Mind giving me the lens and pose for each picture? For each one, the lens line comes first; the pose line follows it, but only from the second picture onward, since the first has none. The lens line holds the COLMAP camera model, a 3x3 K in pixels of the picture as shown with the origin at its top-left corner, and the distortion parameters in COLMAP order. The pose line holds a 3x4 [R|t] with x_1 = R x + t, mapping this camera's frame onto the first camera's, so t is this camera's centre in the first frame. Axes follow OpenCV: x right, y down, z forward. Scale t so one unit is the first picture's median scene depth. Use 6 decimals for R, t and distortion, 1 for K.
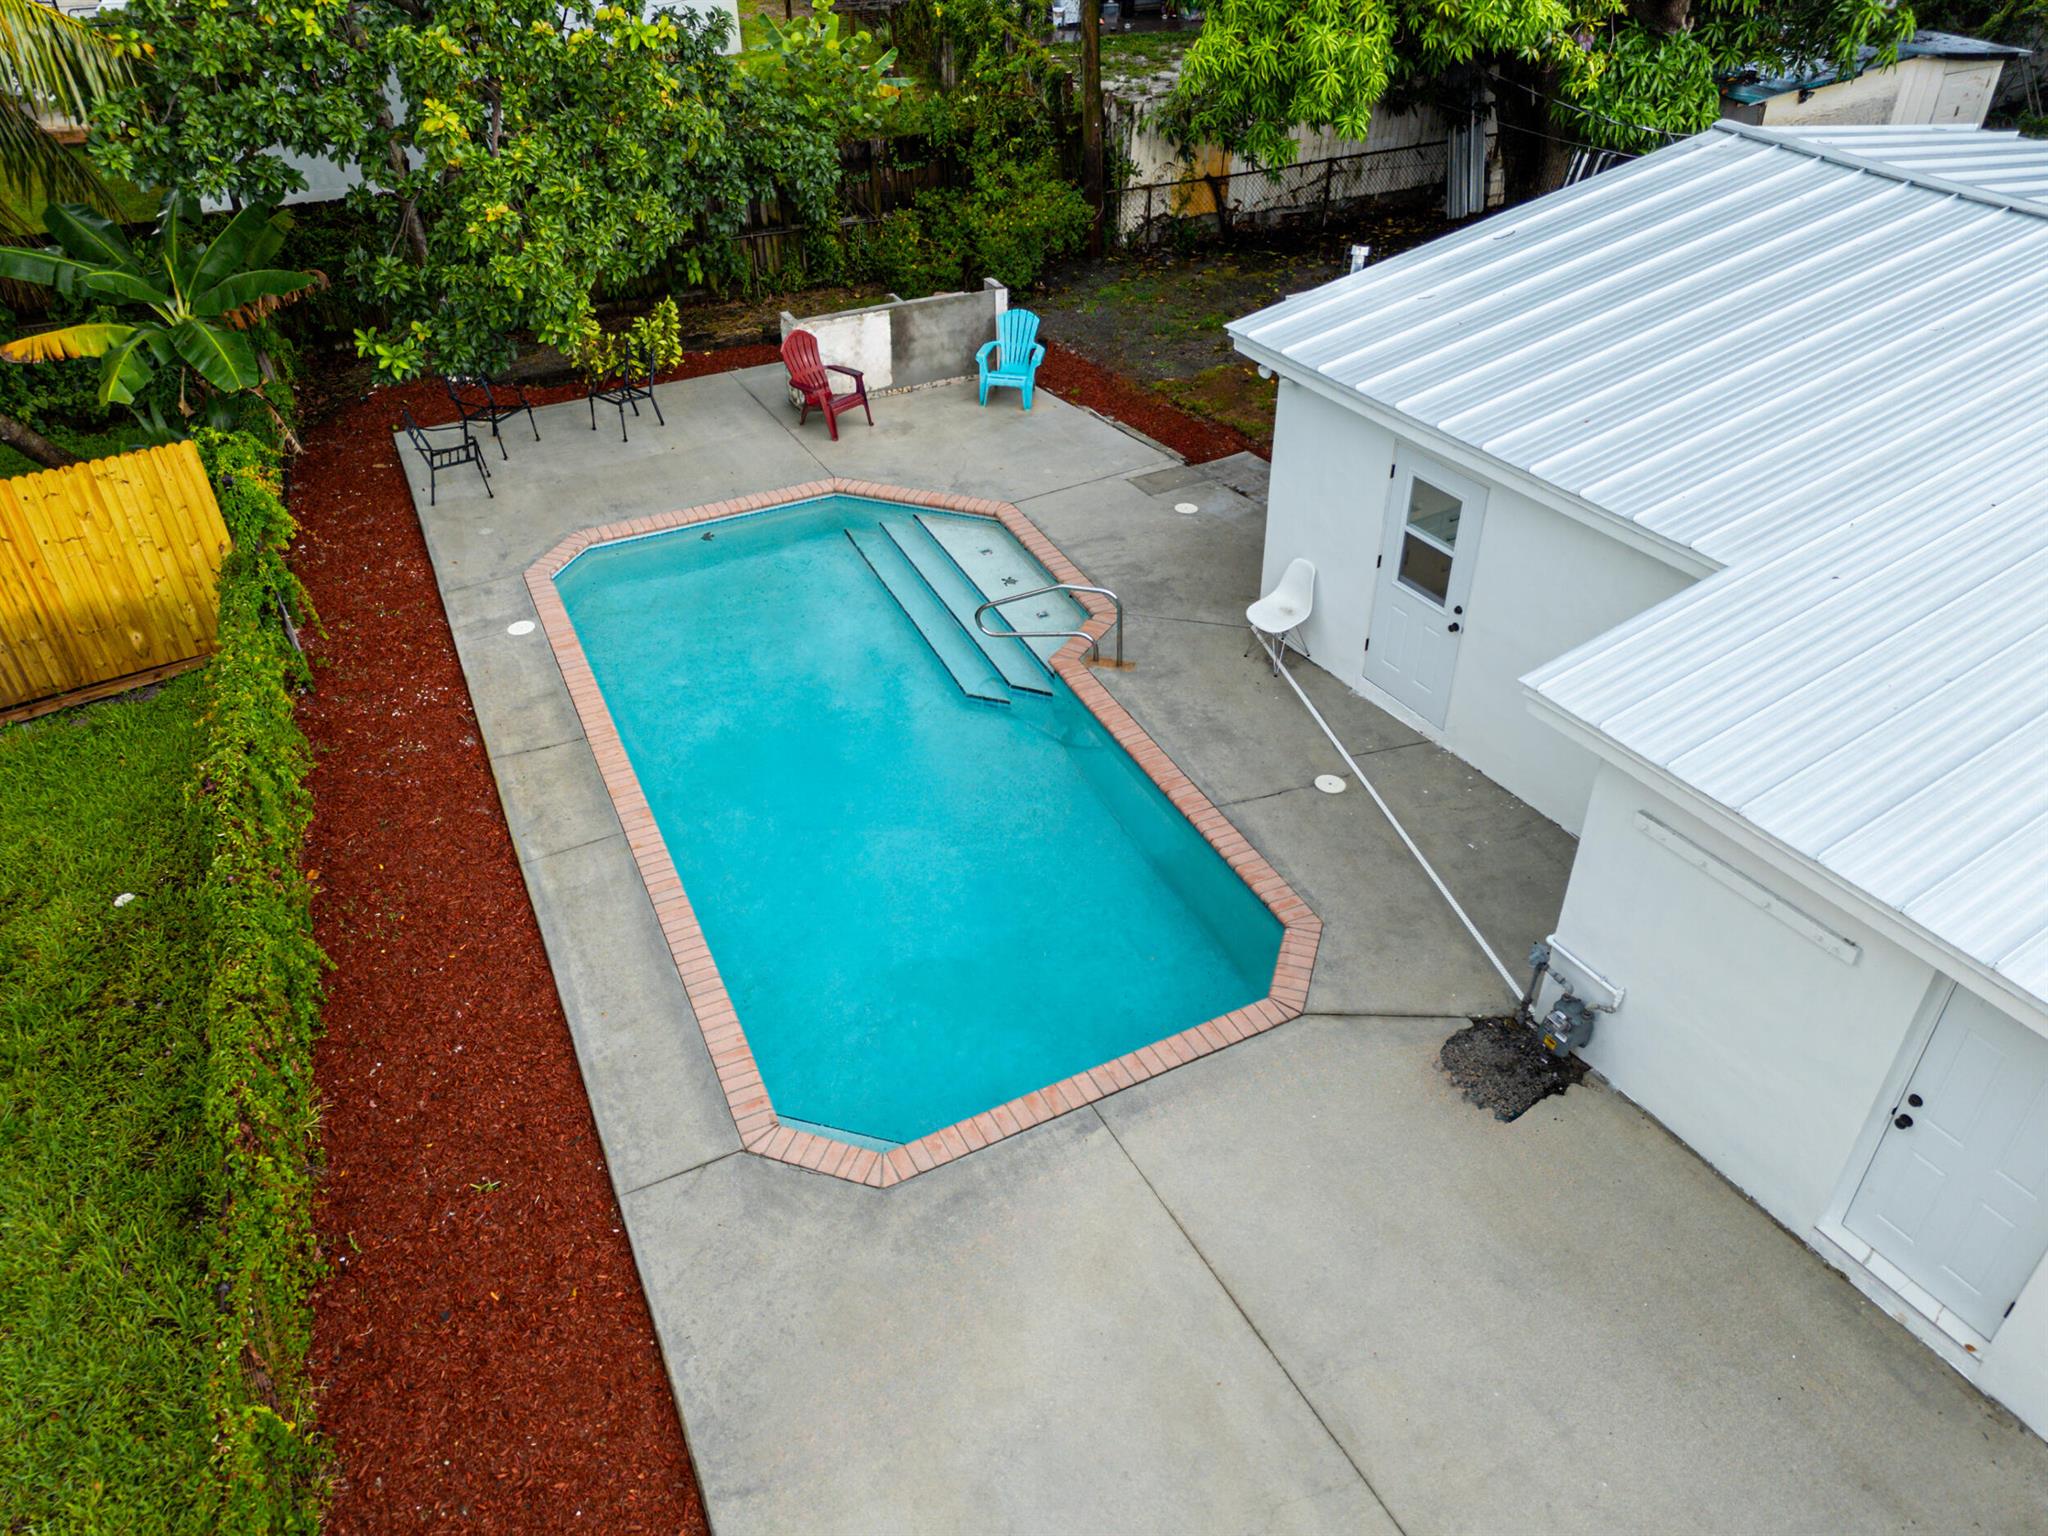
lens RADIAL K [[1500.5, 0, 1027.8], [0, 1500.5, 778.4], [0, 0, 1]] dist [0.062186, -0.059601]
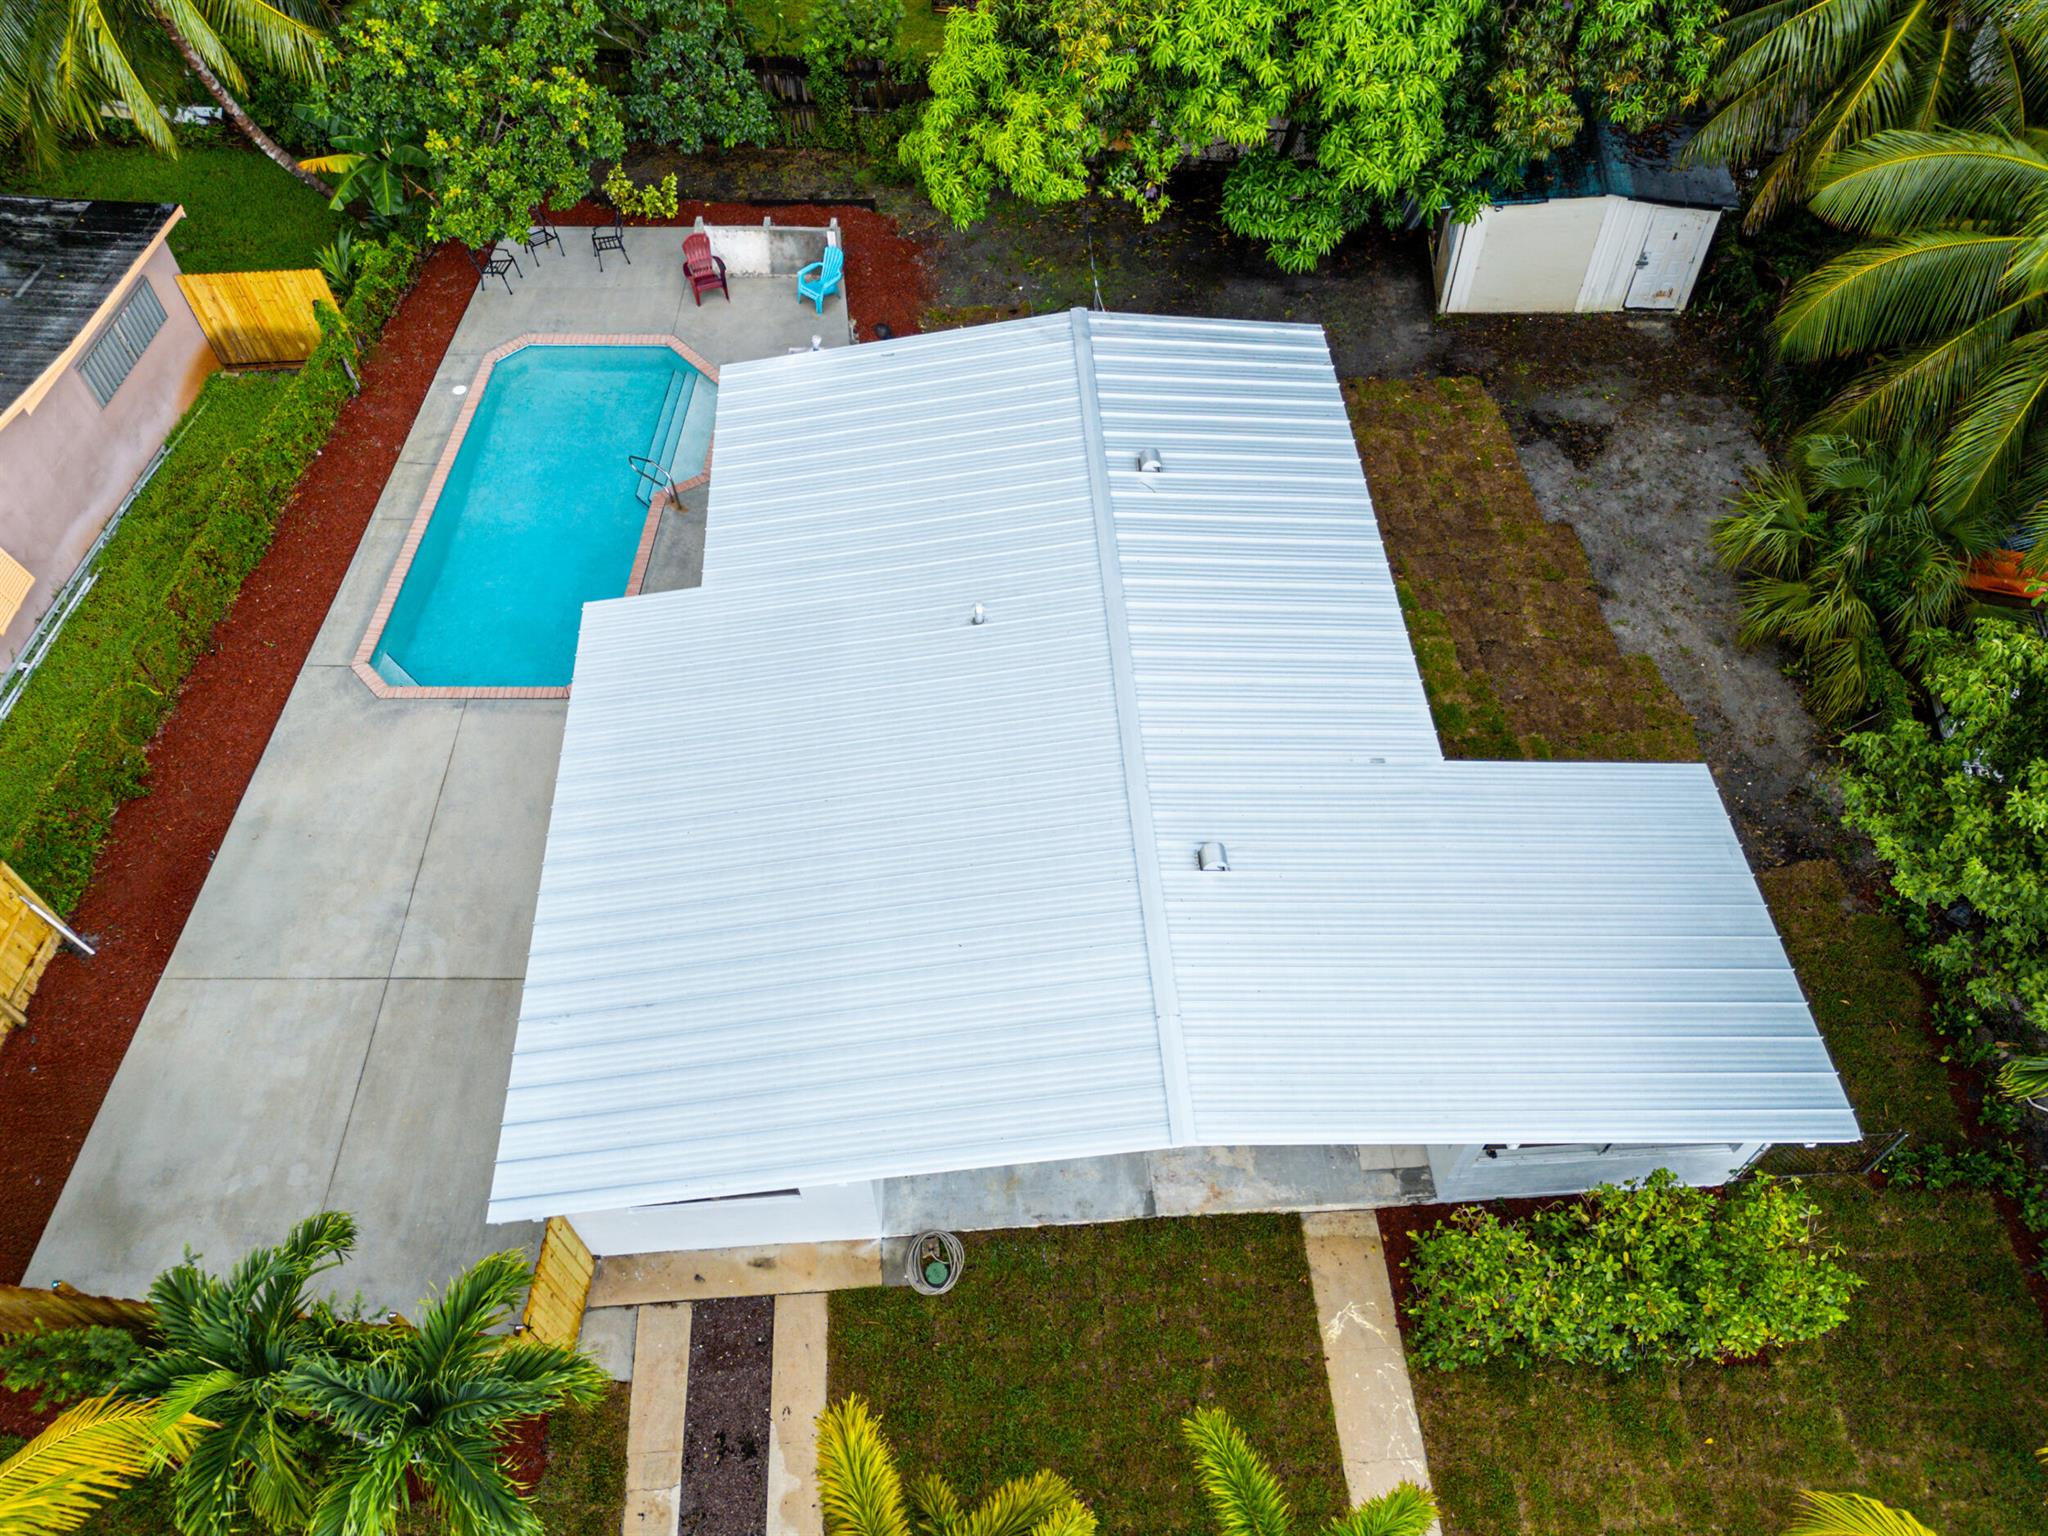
lens RADIAL K [[1500.5, 0, 1027.8], [0, 1500.5, 778.4], [0, 0, 1]] dist [0.062186, -0.059601]
pose [[0.884050, 0.375677, -0.278070, 1.124635], [-0.278610, 0.901254, 0.331840, -0.530576], [0.375276, -0.215890, 0.901421, -0.668529]]
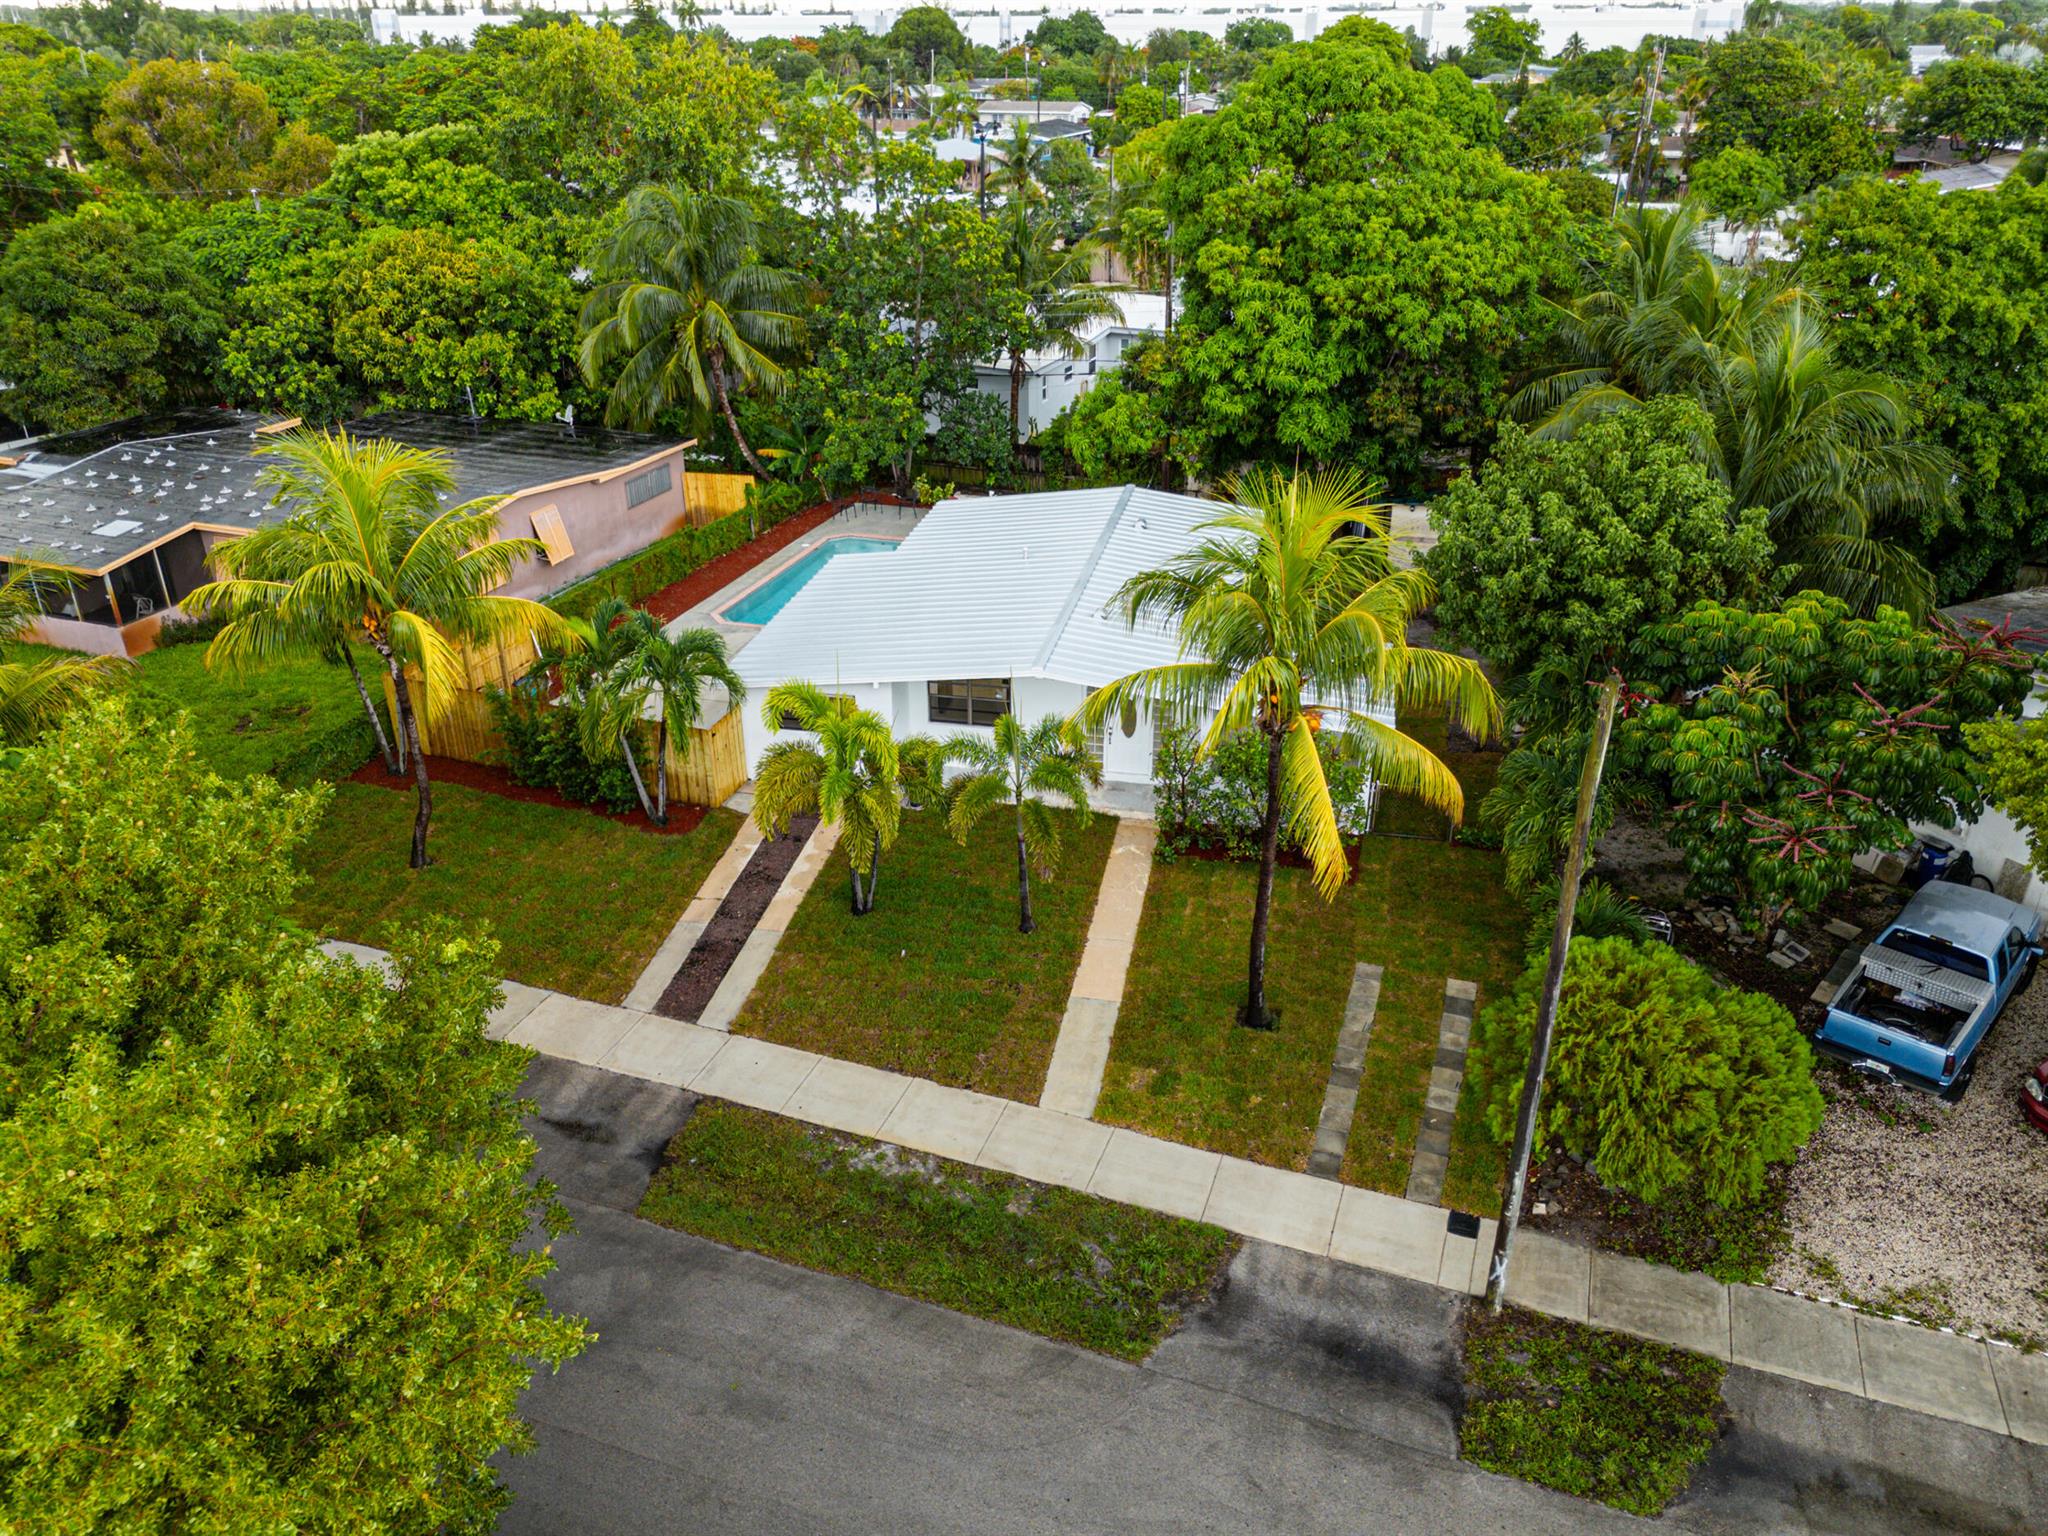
lens RADIAL K [[1500.5, 0, 1027.8], [0, 1500.5, 778.4], [0, 0, 1]] dist [0.062186, -0.059601]
pose [[0.734186, 0.313721, -0.602121, 2.460347], [-0.409450, 0.912015, -0.024073, 0.286747], [0.541591, 0.264213, 0.798042, -1.469353]]
